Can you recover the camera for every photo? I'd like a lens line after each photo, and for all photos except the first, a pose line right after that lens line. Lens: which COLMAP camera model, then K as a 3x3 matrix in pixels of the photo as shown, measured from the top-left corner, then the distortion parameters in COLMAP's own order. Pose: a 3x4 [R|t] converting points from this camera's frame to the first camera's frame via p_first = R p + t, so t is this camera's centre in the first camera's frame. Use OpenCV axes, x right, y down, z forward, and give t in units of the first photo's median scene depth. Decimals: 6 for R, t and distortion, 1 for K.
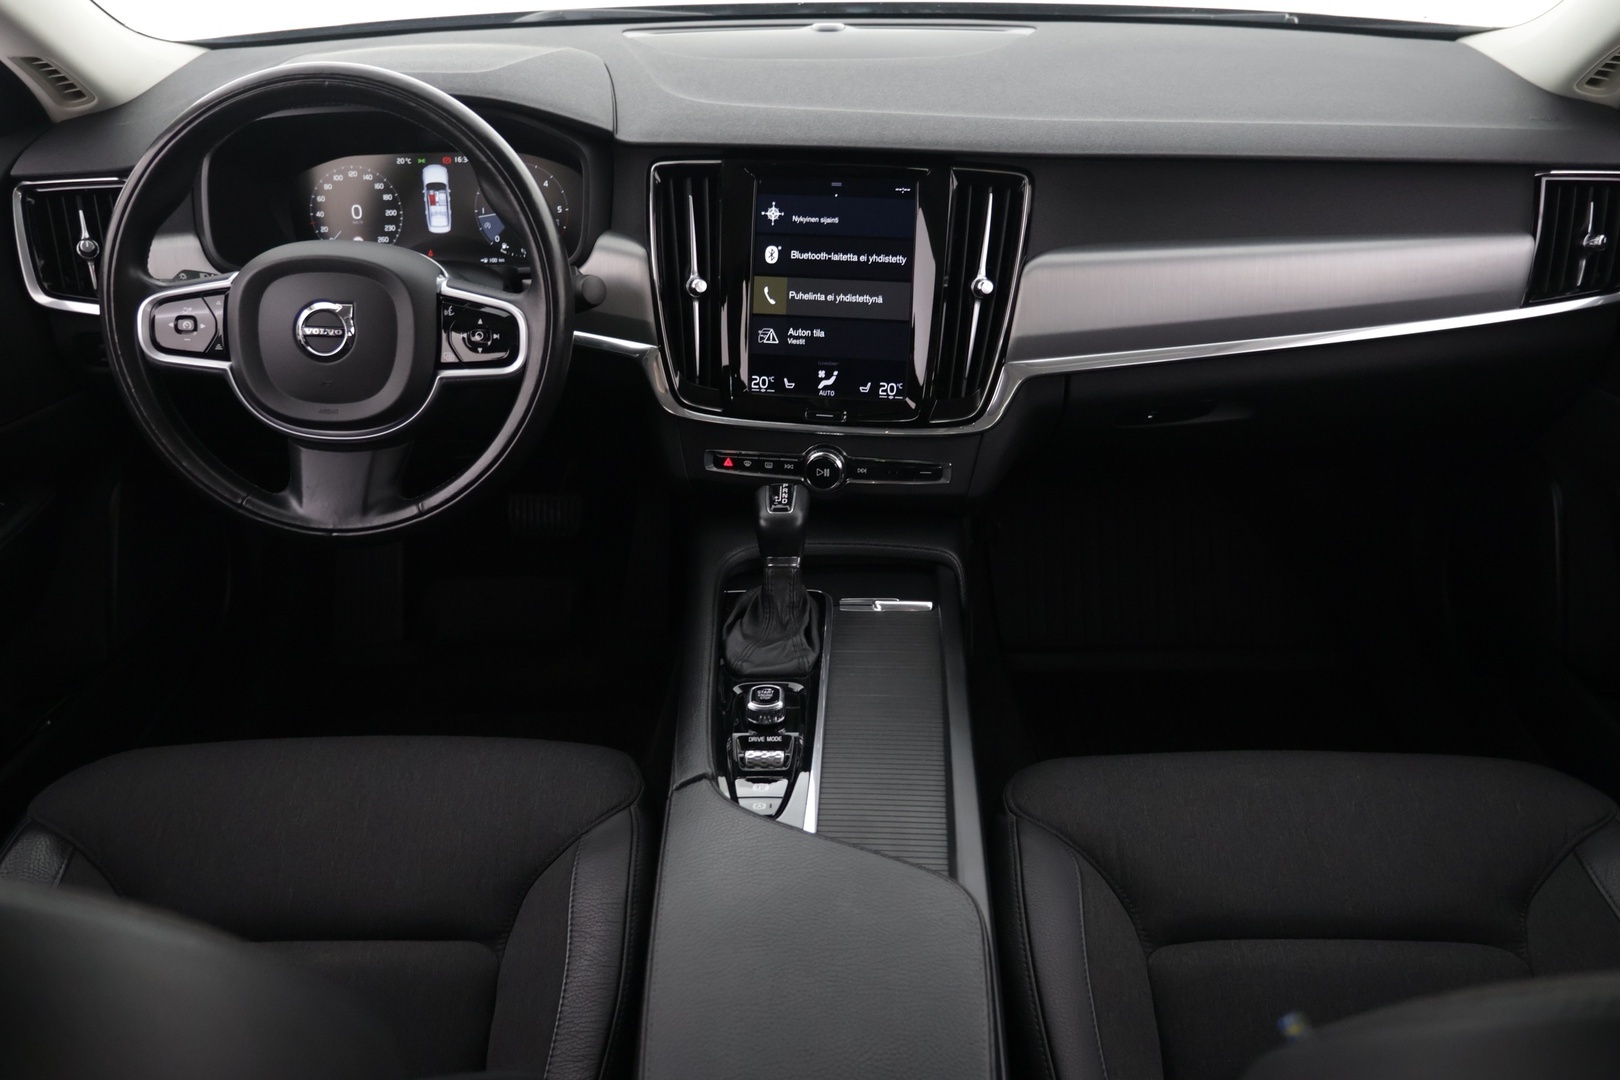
lens RADIAL K [[1361.3, 0, 810.7], [0, 1361.3, 524.1], [0, 0, 1]] dist [-0.040819, 0.050448]
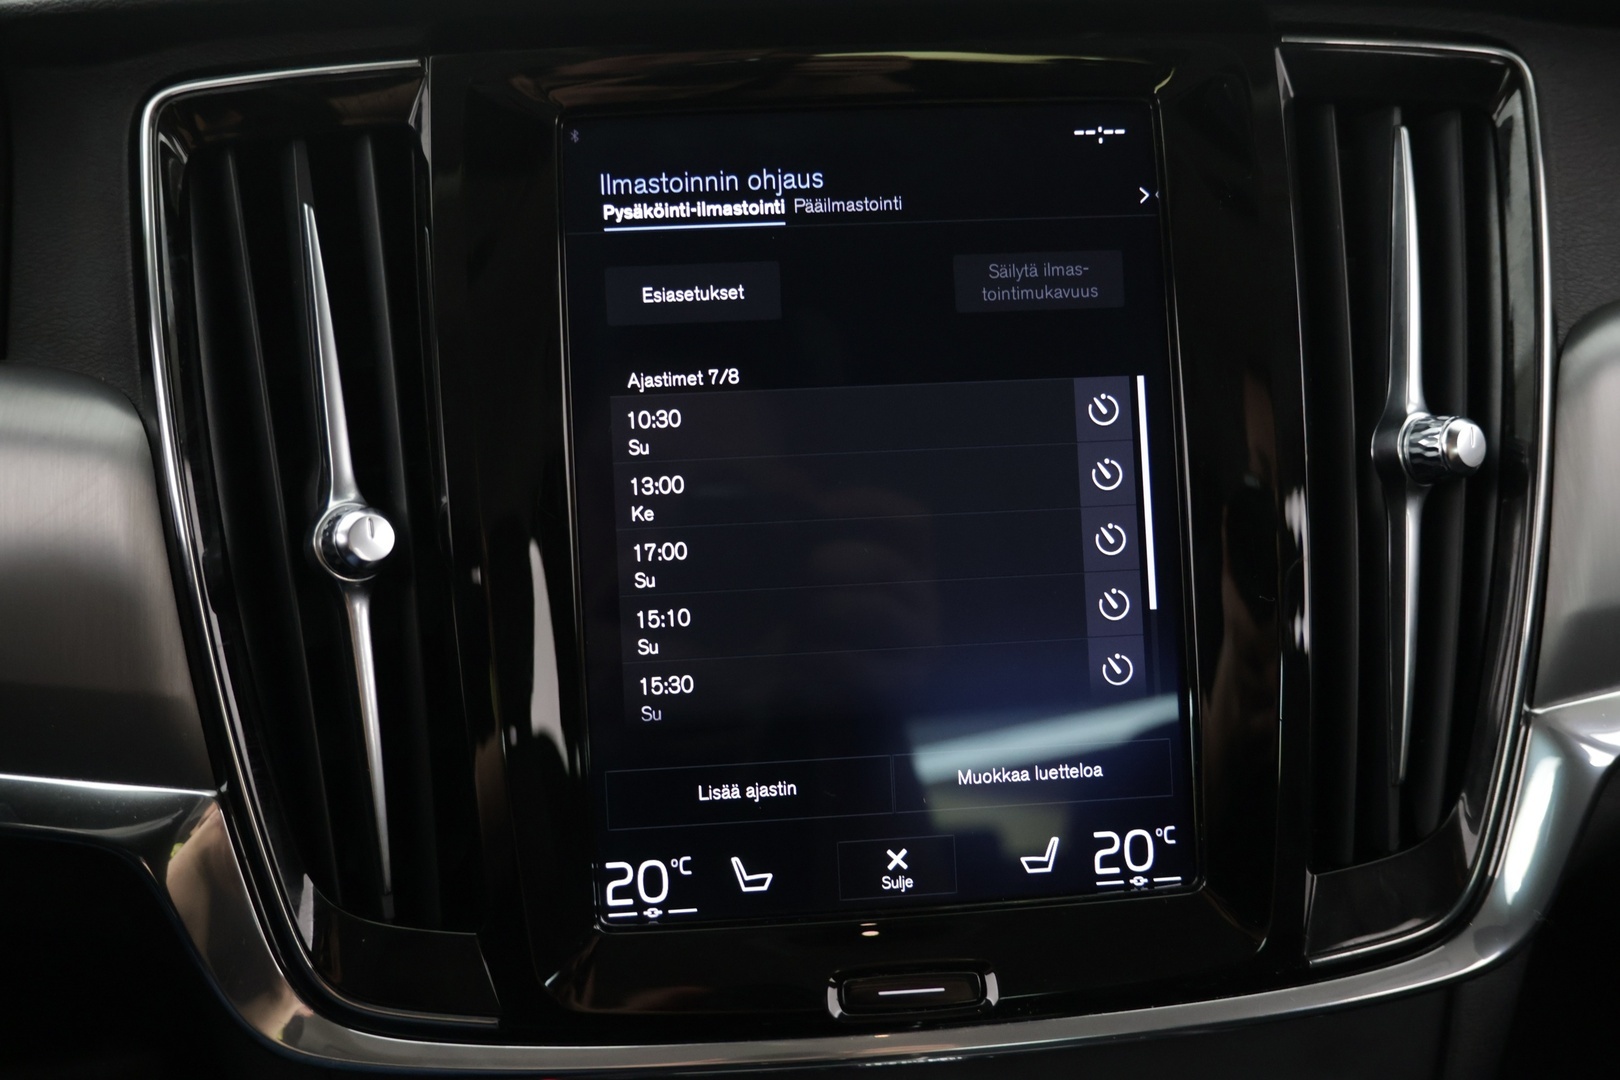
lens RADIAL K [[1361.3, 0, 814.4], [0, 1361.3, 549.7], [0, 0, 1]] dist [-0.040819, 0.050448]
pose [[0.975739, -0.088054, 0.200449, -0.050930], [0.123409, 0.977451, -0.171347, -0.118635], [-0.180841, 0.191927, 0.964604, 0.737424]]
